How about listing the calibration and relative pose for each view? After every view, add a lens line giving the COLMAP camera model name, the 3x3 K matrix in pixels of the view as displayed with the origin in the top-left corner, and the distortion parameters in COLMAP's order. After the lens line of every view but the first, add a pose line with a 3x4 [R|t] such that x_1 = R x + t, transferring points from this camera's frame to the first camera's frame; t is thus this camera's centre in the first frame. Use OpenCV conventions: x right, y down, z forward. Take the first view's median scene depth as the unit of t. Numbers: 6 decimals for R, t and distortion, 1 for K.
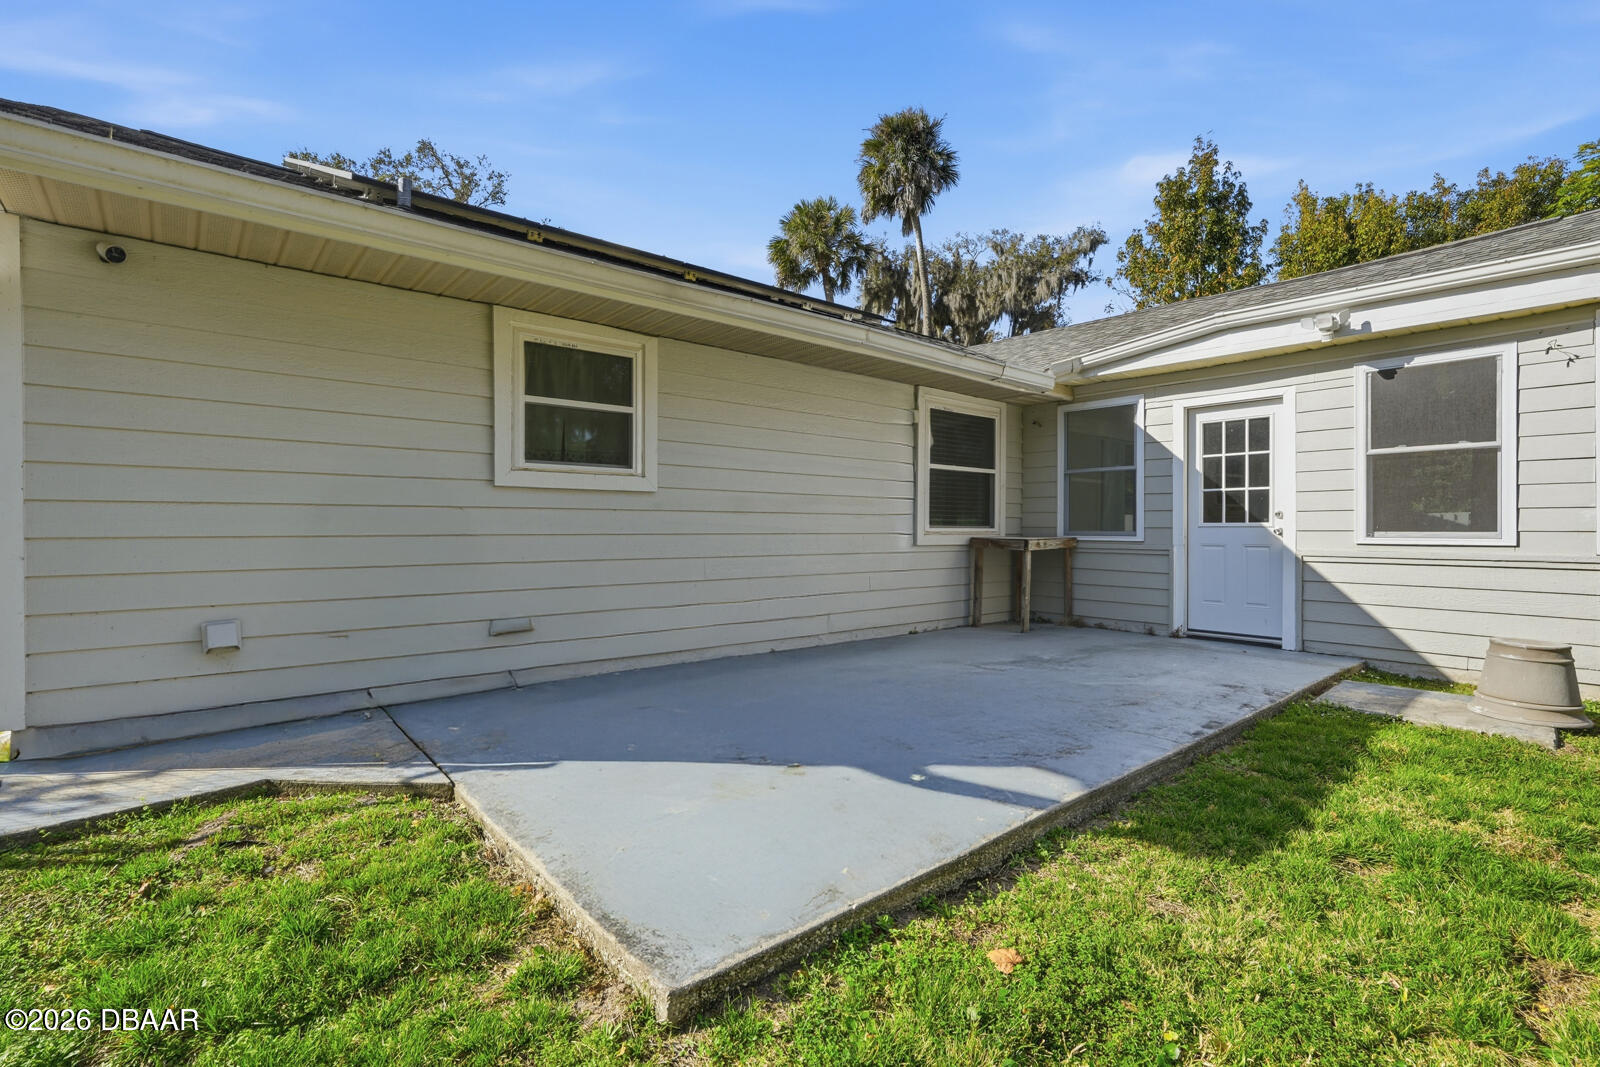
lens RADIAL K [[711.0, 0, 800.0], [0, 711.0, 533.5], [0, 0, 1]] dist [-0.017470, 0.011732]
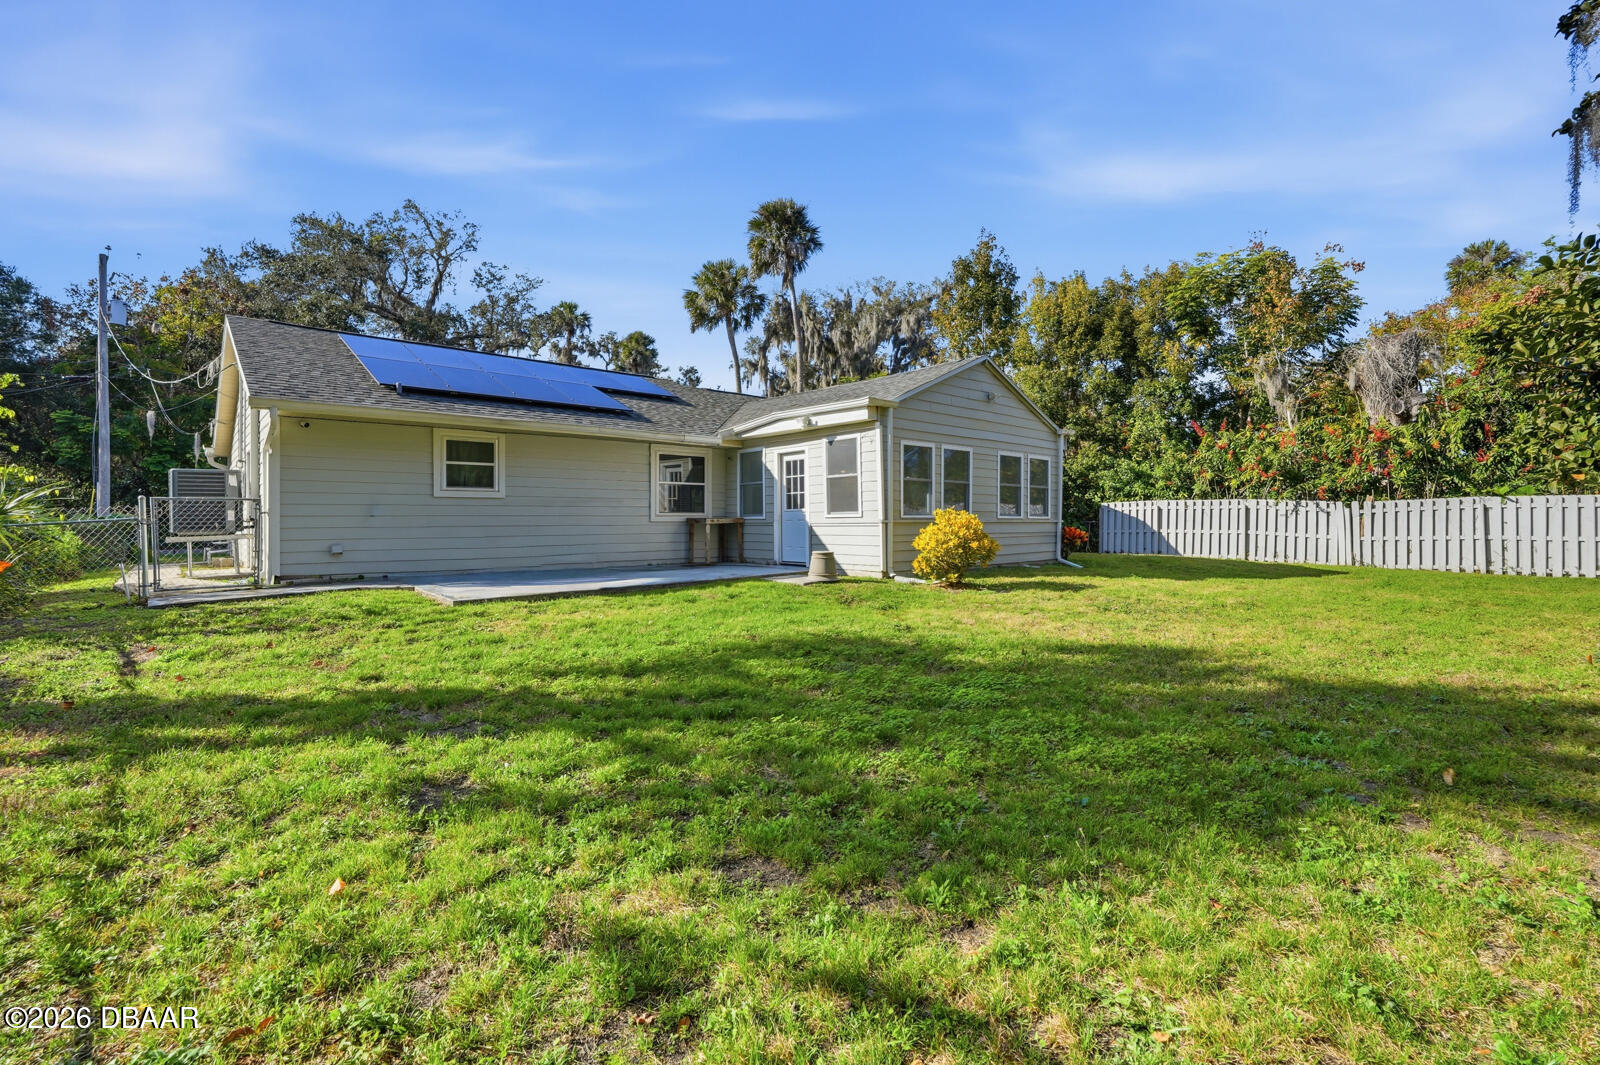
lens RADIAL K [[697.8, 0, 799.2], [0, 697.8, 513.8], [0, 0, 1]] dist [-0.023560, -0.000135]
pose [[0.999628, -0.010491, 0.025167, 0.177087], [0.010965, 0.999764, -0.018775, 0.011842], [-0.024964, 0.019044, 0.999507, -0.330306]]
